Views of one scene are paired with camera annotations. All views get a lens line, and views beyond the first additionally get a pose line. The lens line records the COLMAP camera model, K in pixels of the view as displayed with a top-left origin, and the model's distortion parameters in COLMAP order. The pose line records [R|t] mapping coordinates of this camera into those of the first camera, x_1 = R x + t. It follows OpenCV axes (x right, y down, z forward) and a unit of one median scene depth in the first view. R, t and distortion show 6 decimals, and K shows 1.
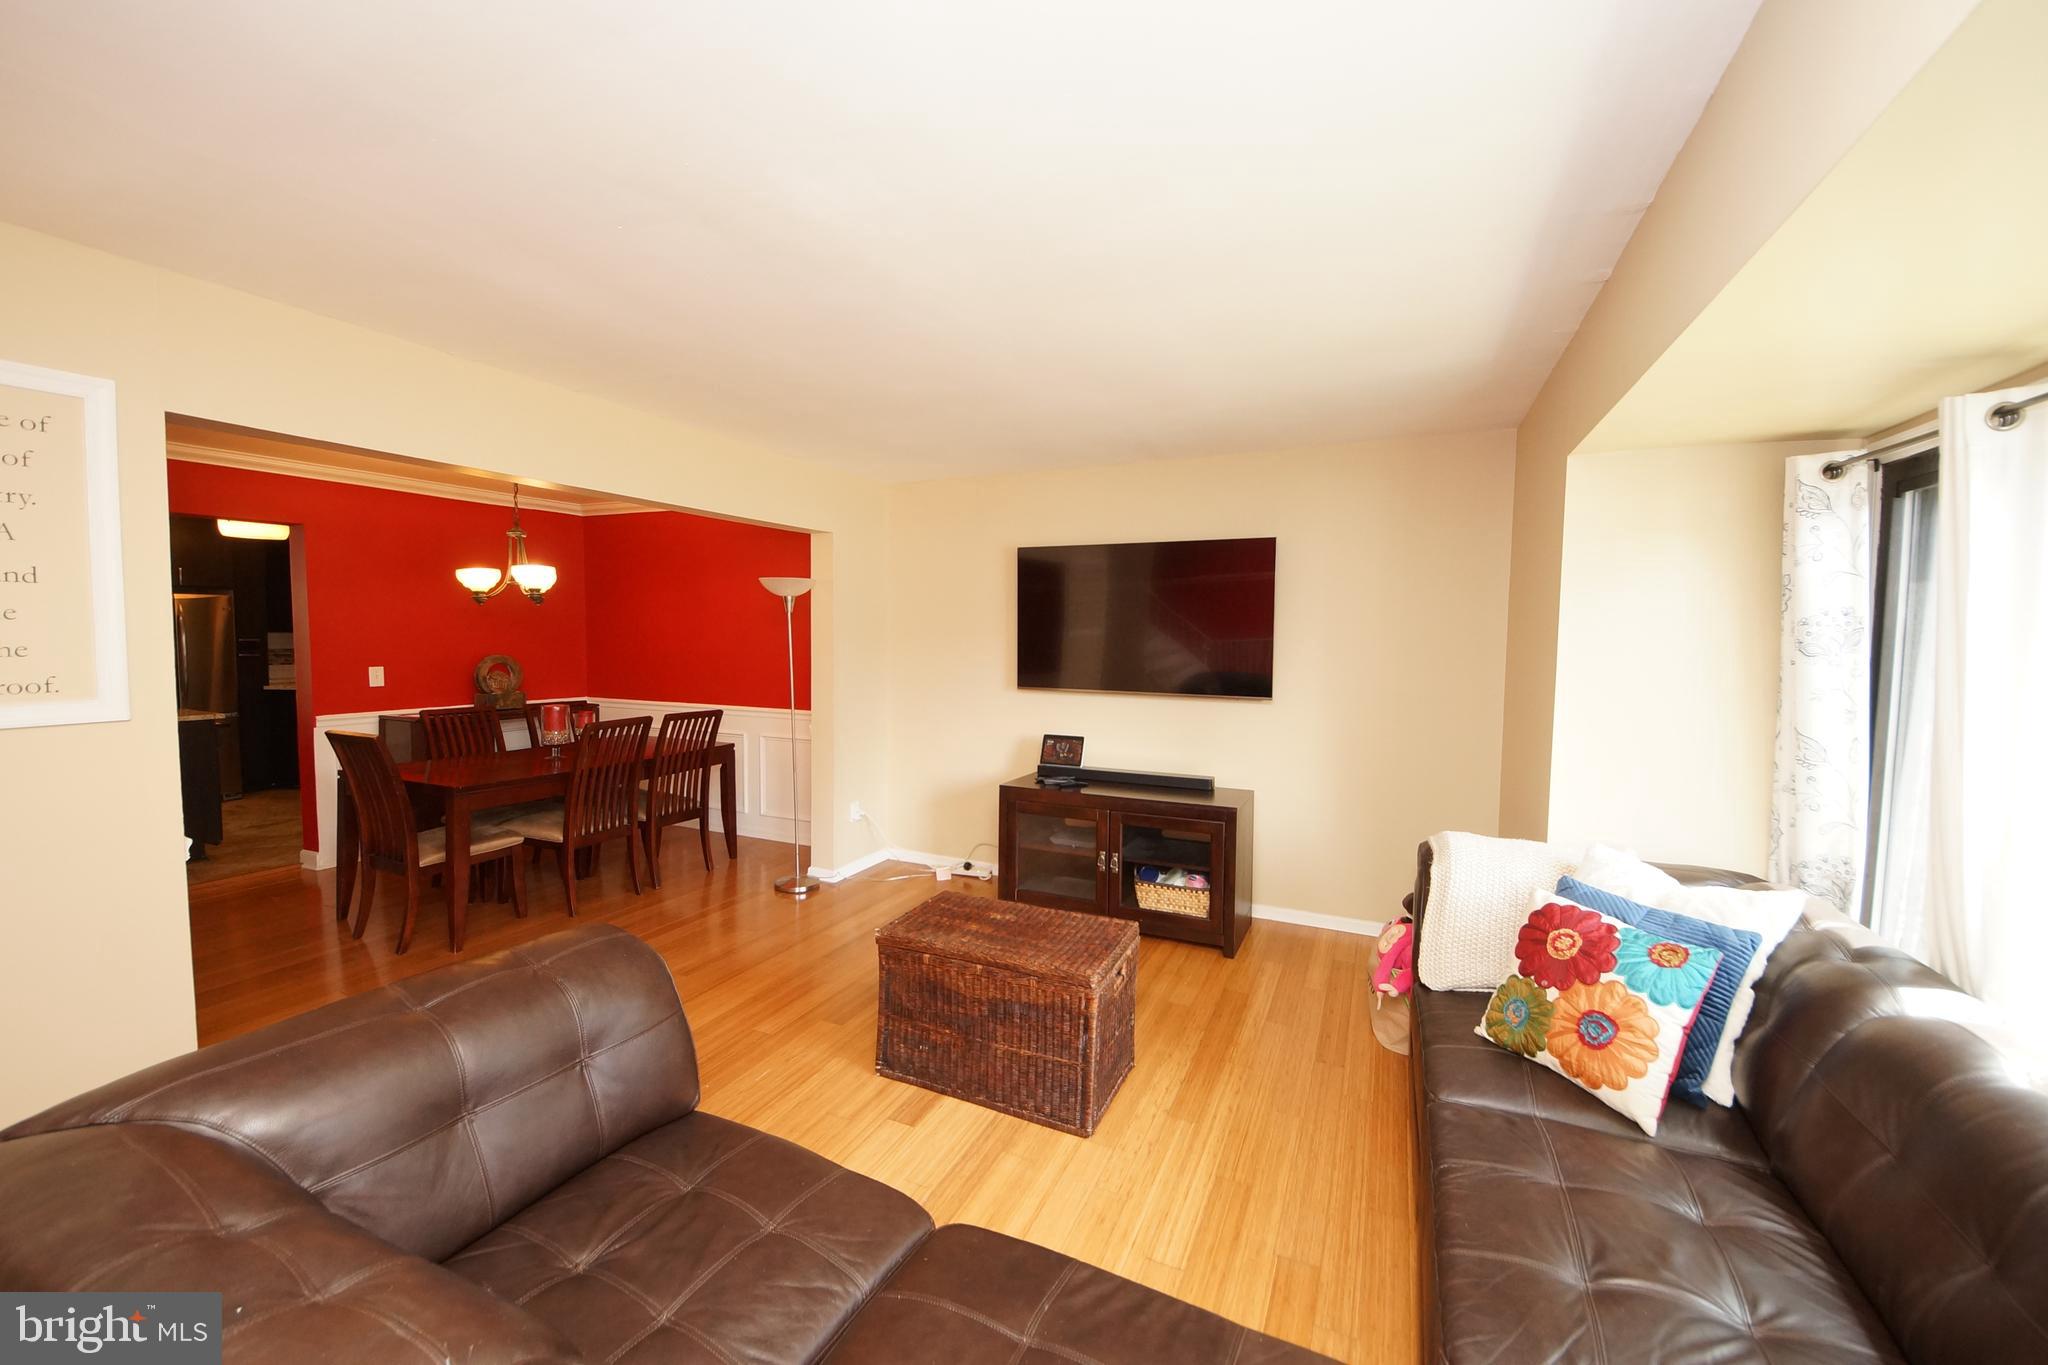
lens RADIAL K [[777.9, 0, 1026.0], [0, 777.9, 682.6], [0, 0, 1]] dist [0.015426, -0.009780]
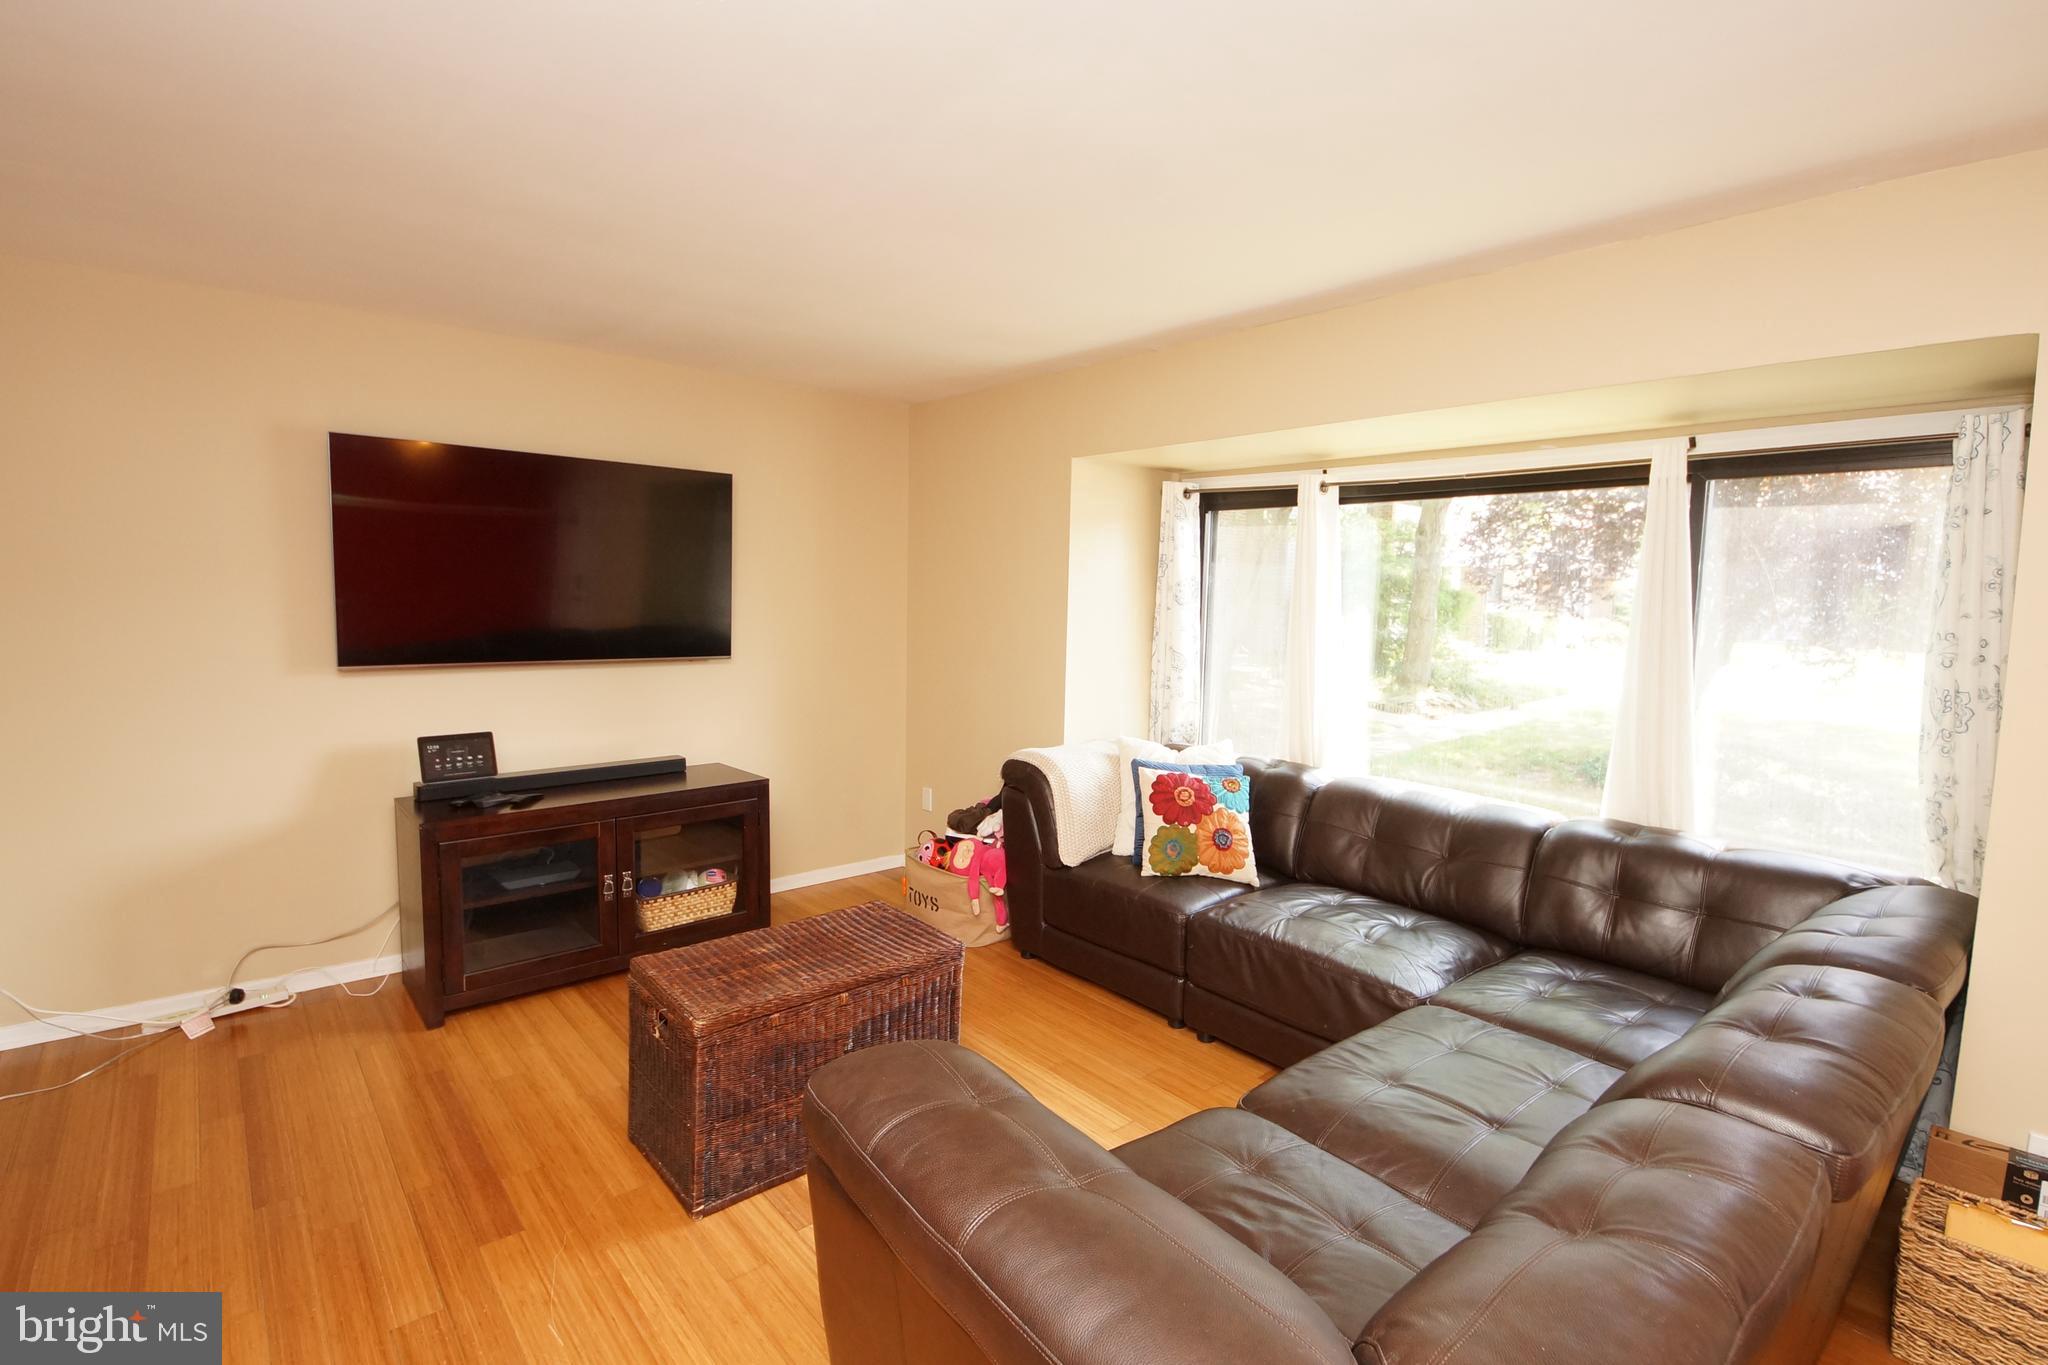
lens RADIAL K [[922.9, 0, 1028.7], [0, 922.9, 700.2], [0, 0, 1]] dist [0.000763, -0.000423]
pose [[0.416802, -0.106756, 0.902707, -0.738444], [0.041188, 0.994278, 0.098568, -0.029988], [-0.908064, -0.003902, 0.418814, 0.371428]]
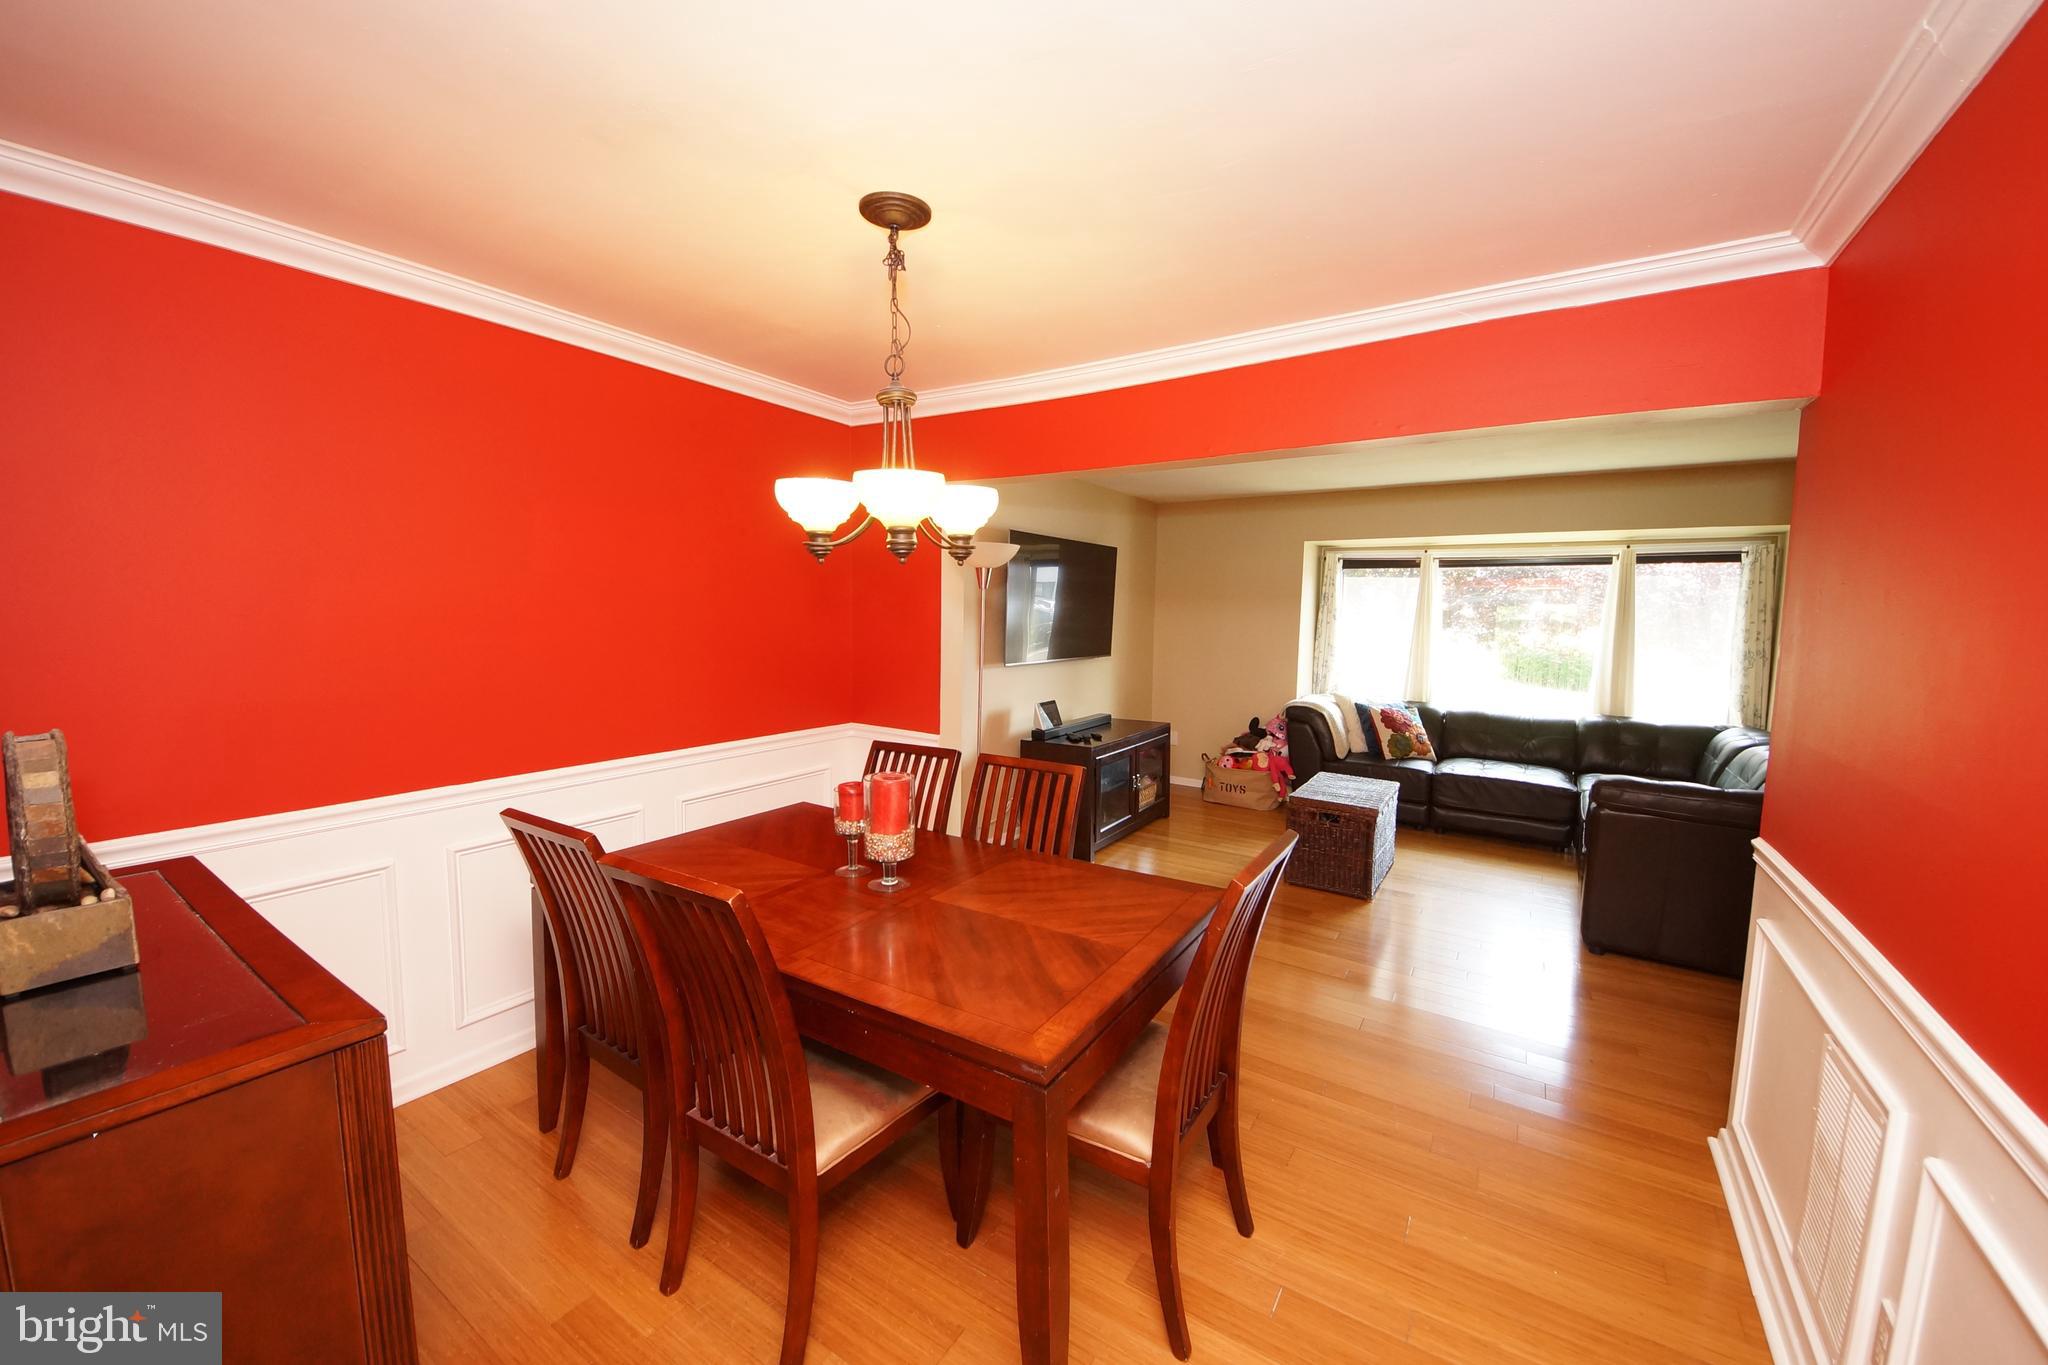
lens RADIAL K [[777.9, 0, 1026.0], [0, 777.9, 682.6], [0, 0, 1]] dist [0.015426, -0.009780]
pose [[0.145361, -0.103866, 0.983912, -1.705804], [0.049356, 0.993997, 0.097639, -0.113027], [-0.988147, 0.034369, 0.149615, 1.378954]]
